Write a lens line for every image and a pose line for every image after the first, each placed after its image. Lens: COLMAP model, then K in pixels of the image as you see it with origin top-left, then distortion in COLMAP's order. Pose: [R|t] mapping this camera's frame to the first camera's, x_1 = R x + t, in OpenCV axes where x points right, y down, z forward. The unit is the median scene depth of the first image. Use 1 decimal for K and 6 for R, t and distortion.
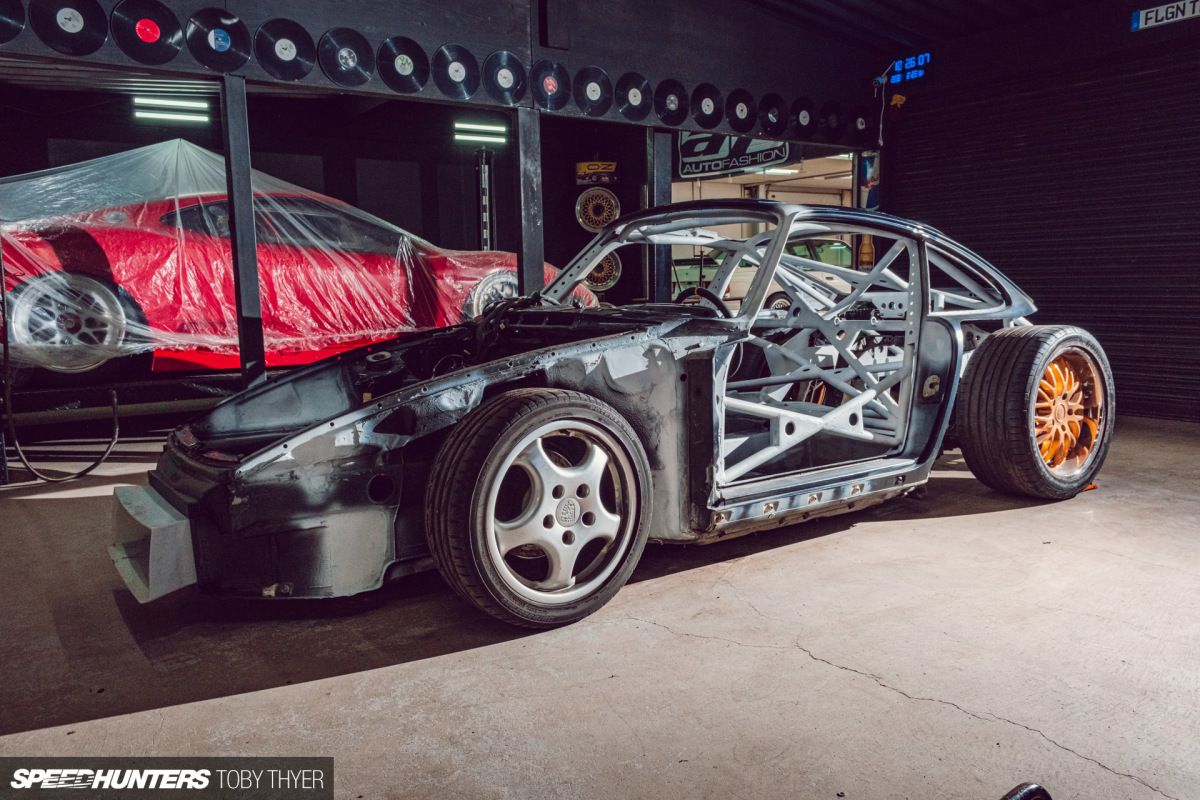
lens RADIAL K [[938.9, 0, 600.0], [0, 938.9, 400.0], [0, 0, 1]] dist [0.009134, -0.003441]
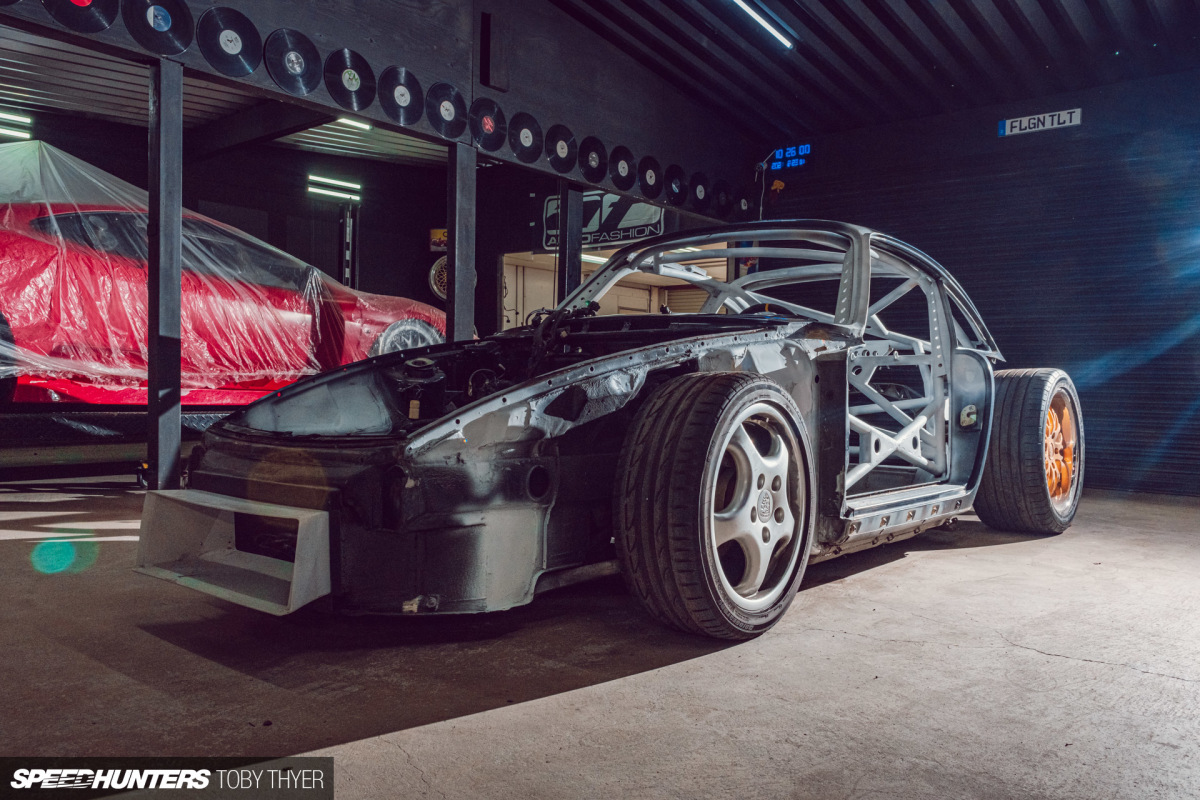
lens RADIAL K [[943.9, 0, 600.0], [0, 943.9, 400.0], [0, 0, 1]] dist [0.011862, 0.004280]
pose [[0.965608, 0.035652, 0.257547, -0.279327], [-0.007295, 0.993879, -0.110232, 0.078924], [-0.259901, 0.104562, 0.959958, 0.108118]]
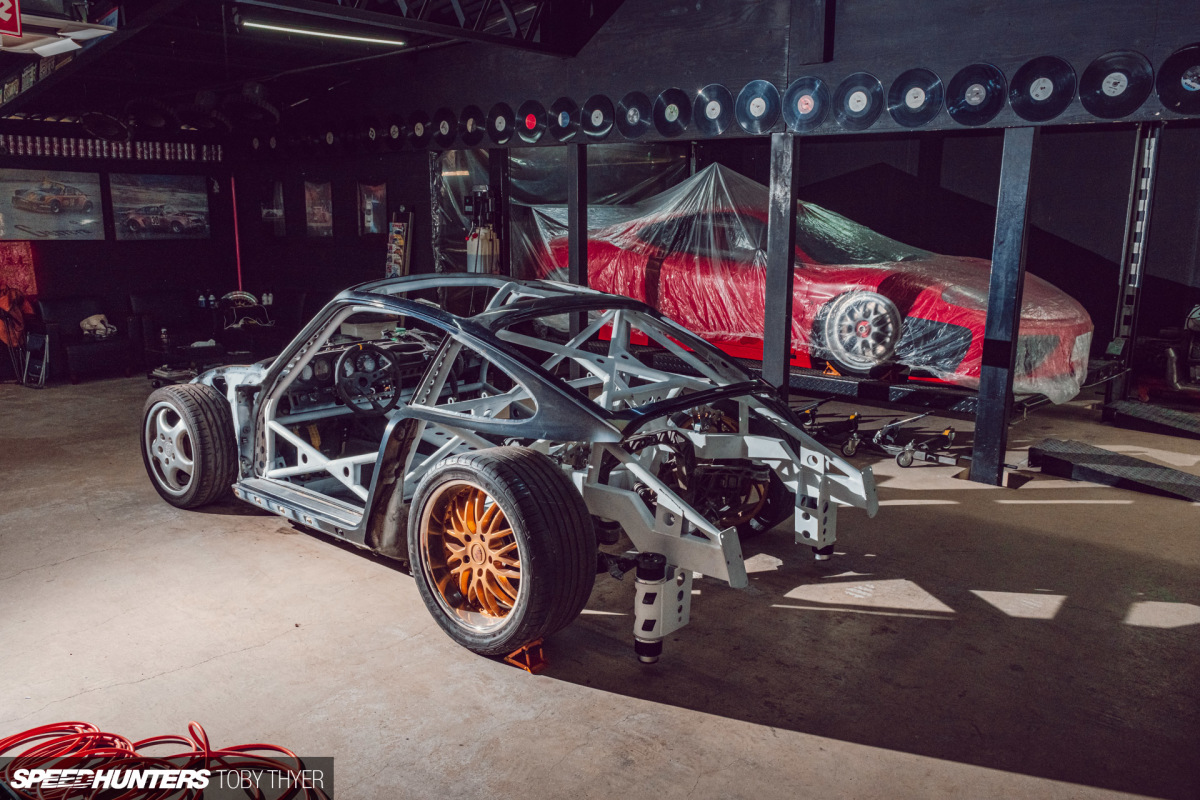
lens RADIAL K [[938.9, 0, 600.0], [0, 938.9, 400.0], [0, 0, 1]] dist [0.009134, -0.003441]
pose [[0.239363, 0.216338, -0.946522, 1.320906], [-0.128586, 0.973337, 0.189949, -0.305907], [0.962378, 0.076243, 0.260799, 0.888412]]
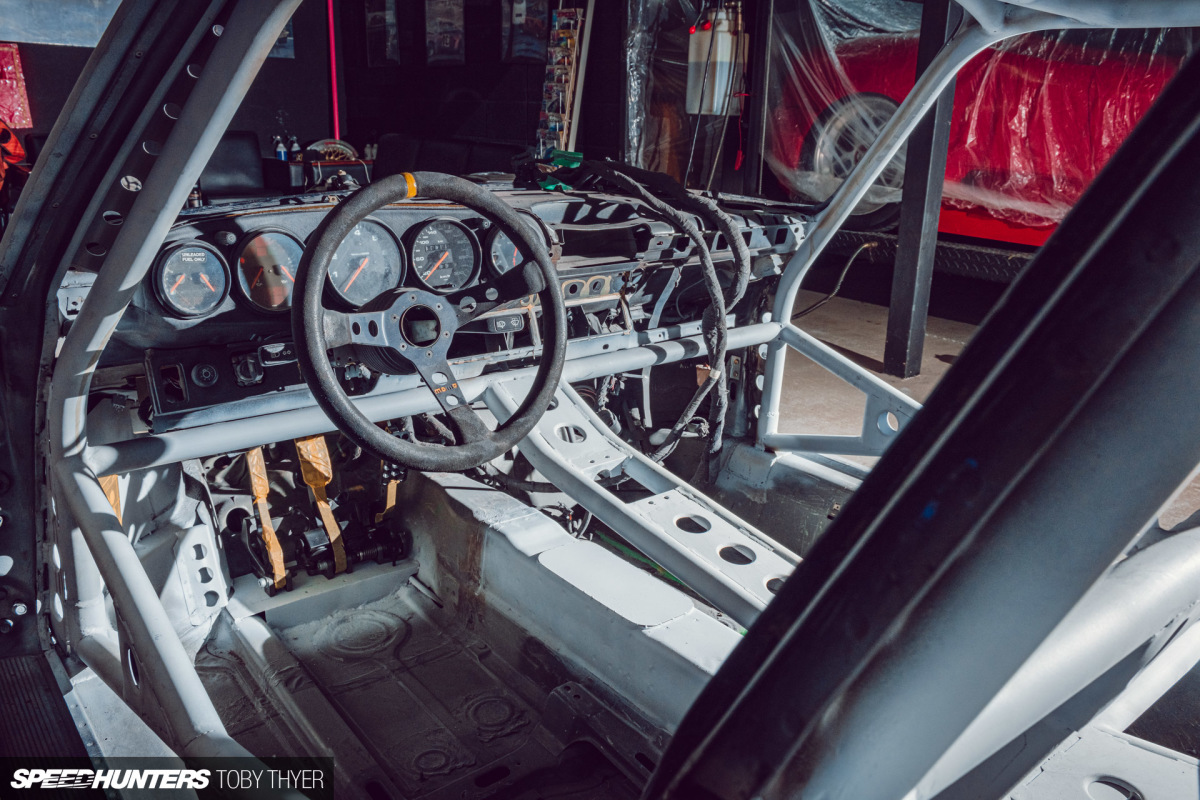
lens RADIAL K [[938.9, 0, 600.0], [0, 938.9, 400.0], [0, 0, 1]] dist [0.009134, -0.003441]
pose [[0.071032, 0.326545, -0.942509, 0.412375], [-0.149007, 0.937767, 0.313672, -0.144372], [0.986282, 0.118160, 0.115269, 0.934618]]
